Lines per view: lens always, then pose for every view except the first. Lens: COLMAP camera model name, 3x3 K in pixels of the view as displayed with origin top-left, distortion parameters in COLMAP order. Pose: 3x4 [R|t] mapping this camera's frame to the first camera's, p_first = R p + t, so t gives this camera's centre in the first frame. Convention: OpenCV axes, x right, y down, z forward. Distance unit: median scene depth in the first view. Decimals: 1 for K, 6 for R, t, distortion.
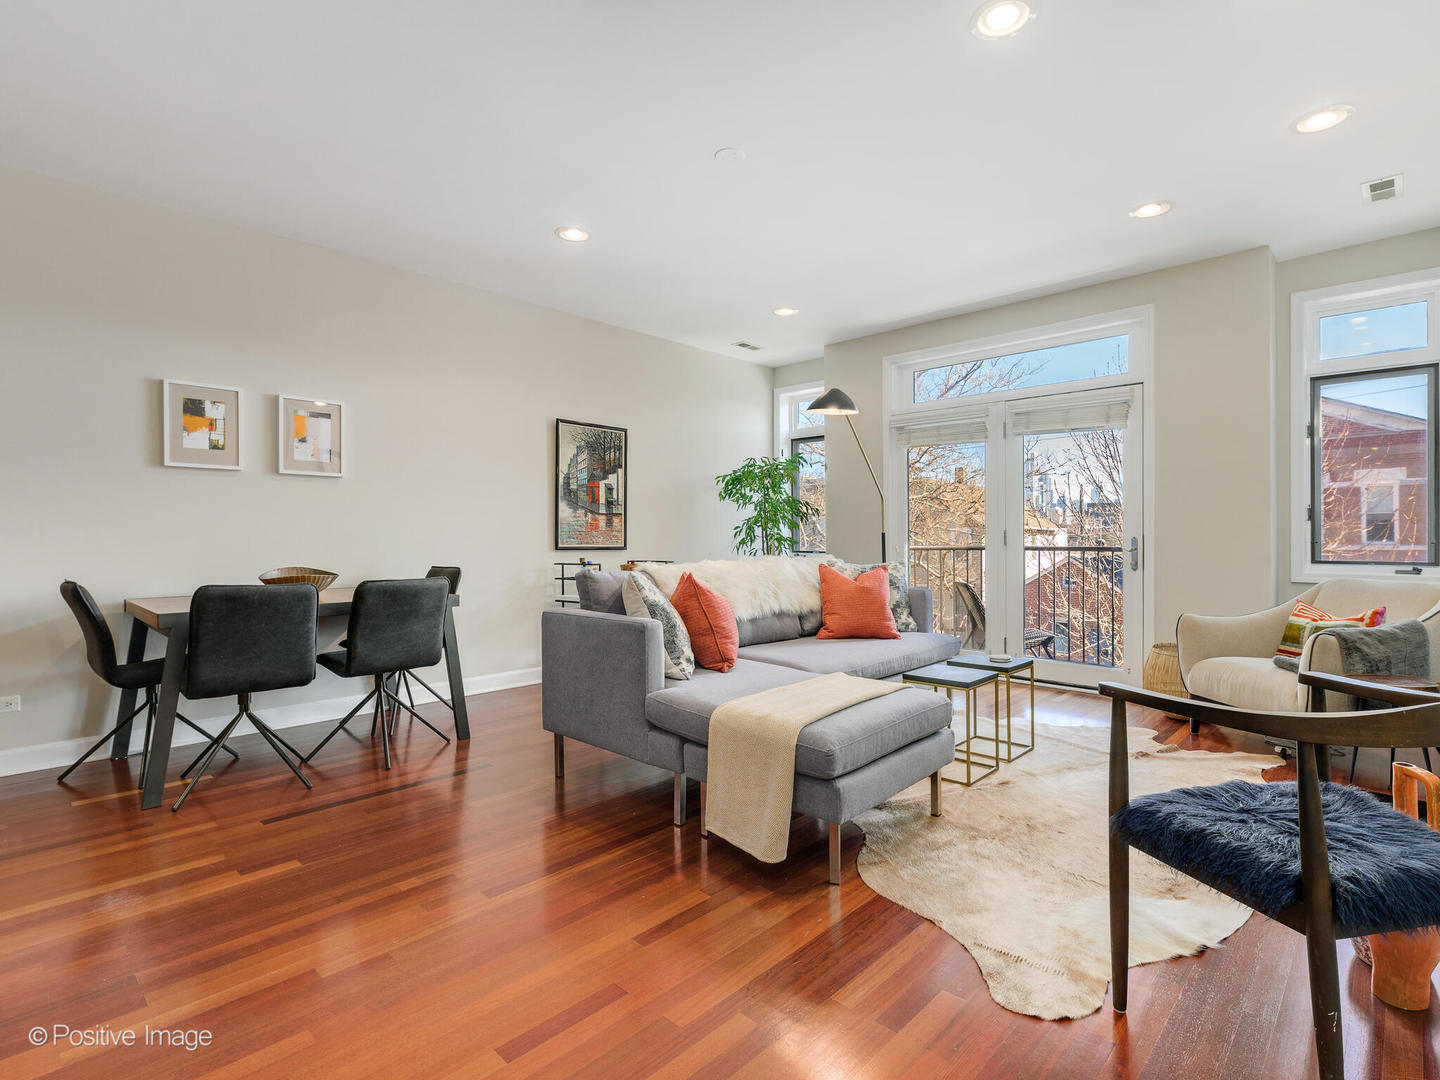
lens RADIAL K [[717.8, 0, 758.6], [0, 717.8, 531.3], [0, 0, 1]] dist [-0.001200, -0.000596]
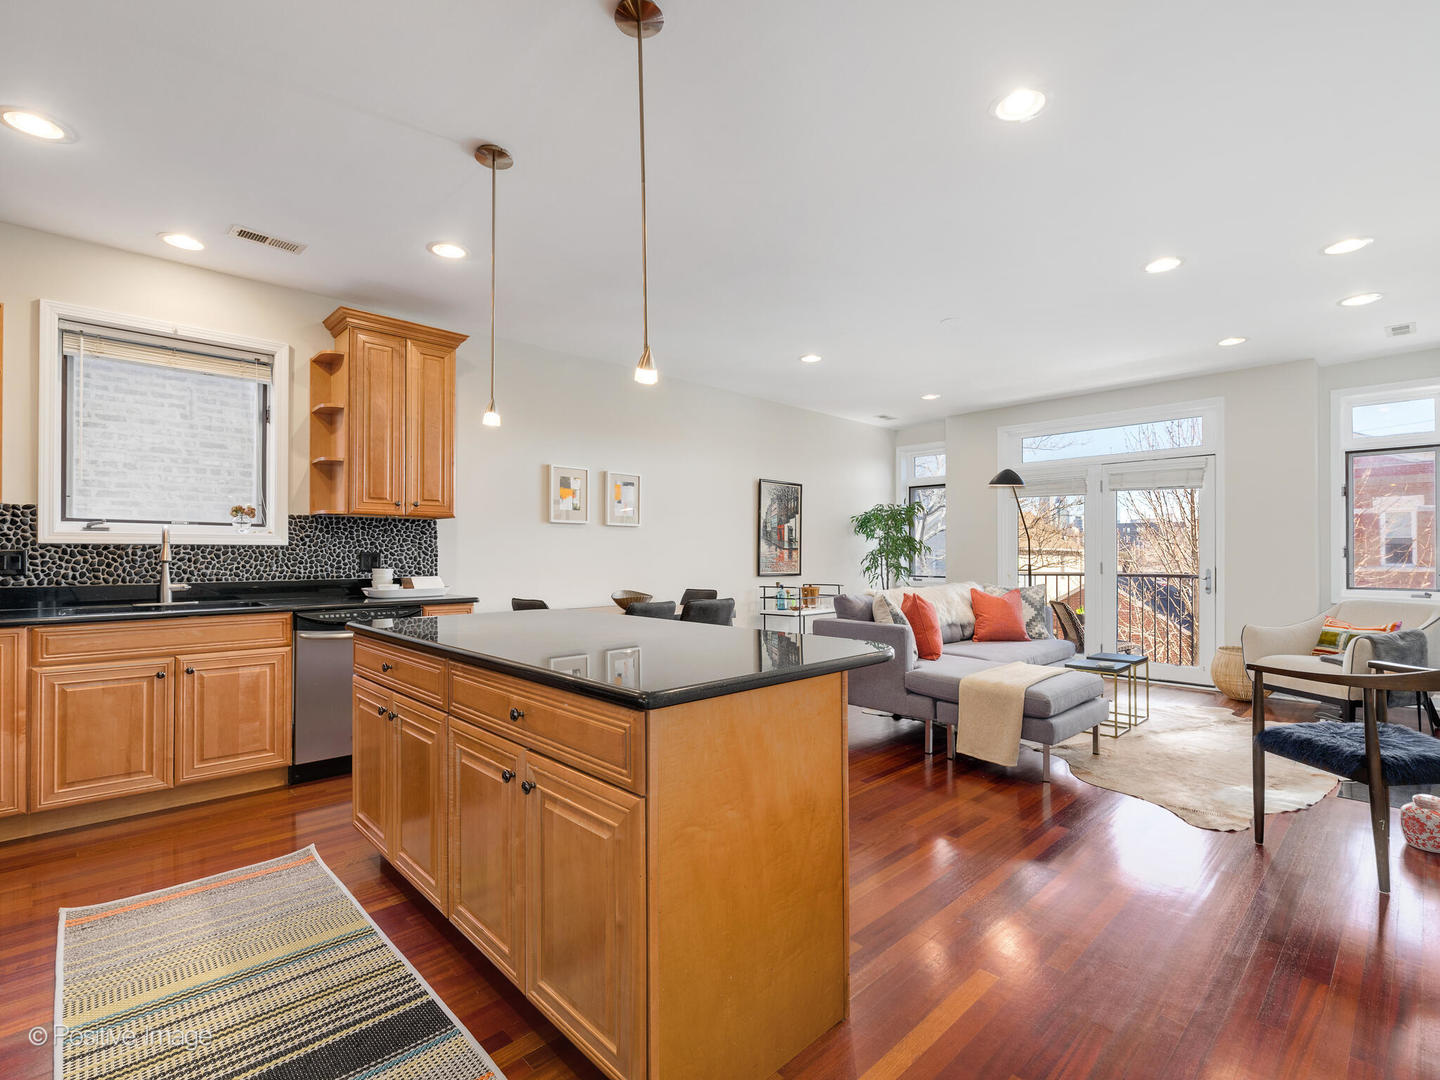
lens RADIAL K [[697.9, 0, 730.4], [0, 697.9, 542.6], [0, 0, 1]] dist [-0.000951, -0.001017]
pose [[0.998744, -0.003218, -0.049999, -0.269178], [0.002516, 0.999897, -0.014109, -0.018923], [0.050039, 0.013965, 0.998650, -0.306379]]
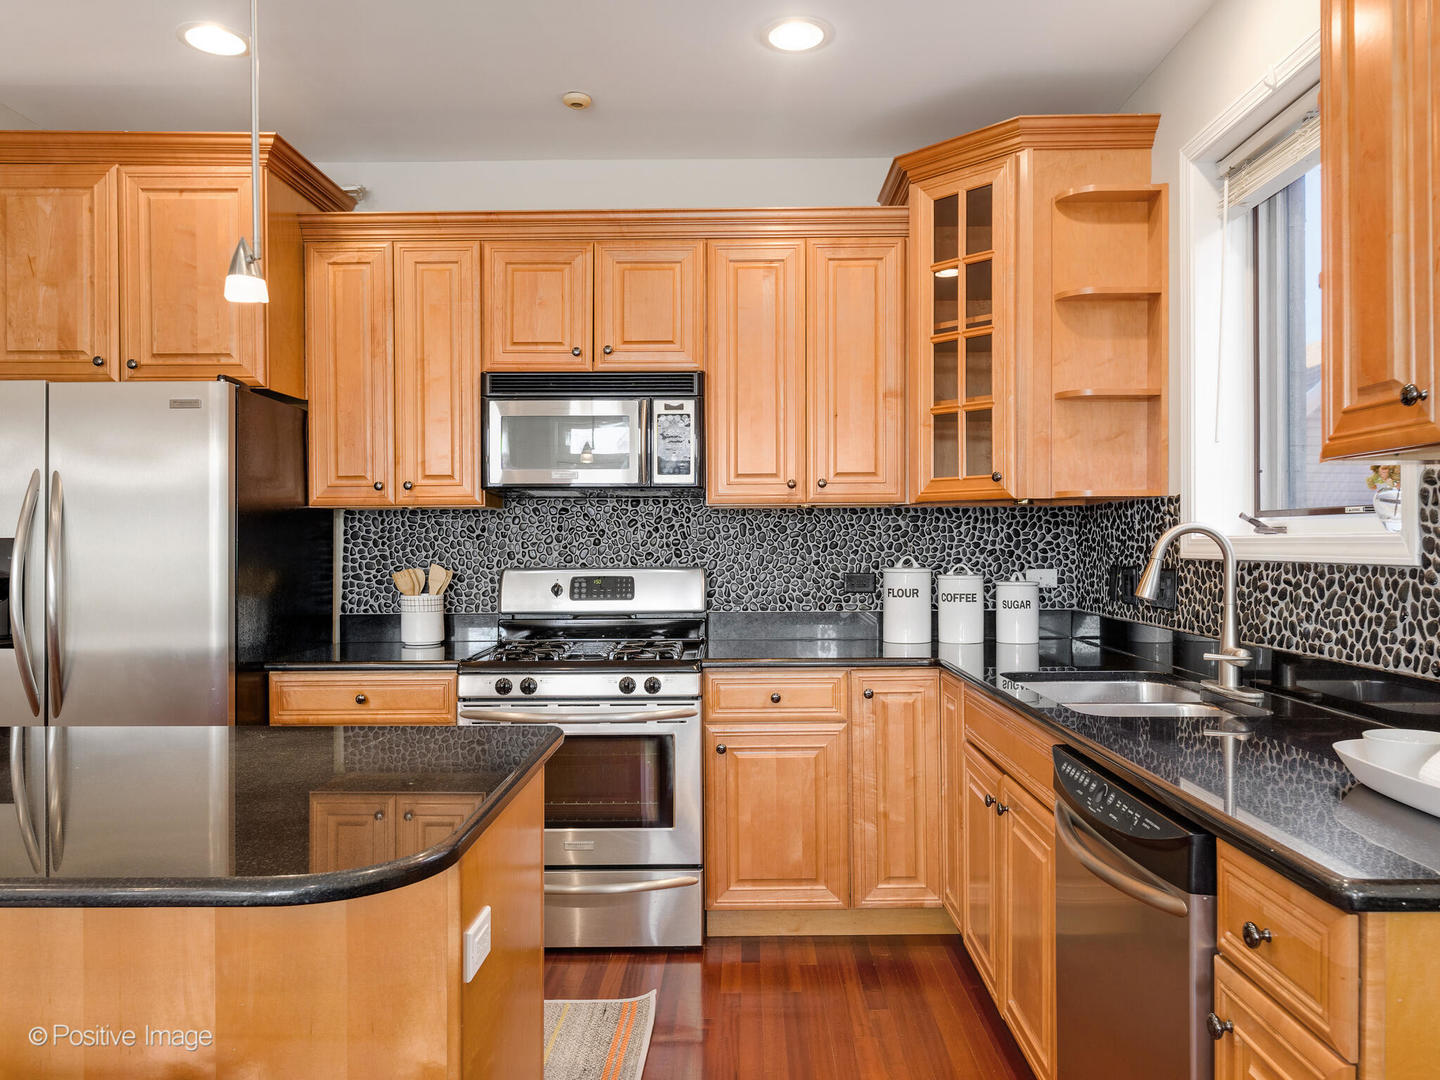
lens RADIAL K [[1004.7, 0, 688.6], [0, 1004.7, 542.8], [0, 0, 1]] dist [0.007423, 0.003396]
pose [[-0.735470, -0.001503, -0.677556, -0.363470], [0.004151, 0.999969, -0.006725, -0.035435], [0.677545, -0.007758, -0.735440, 0.552966]]
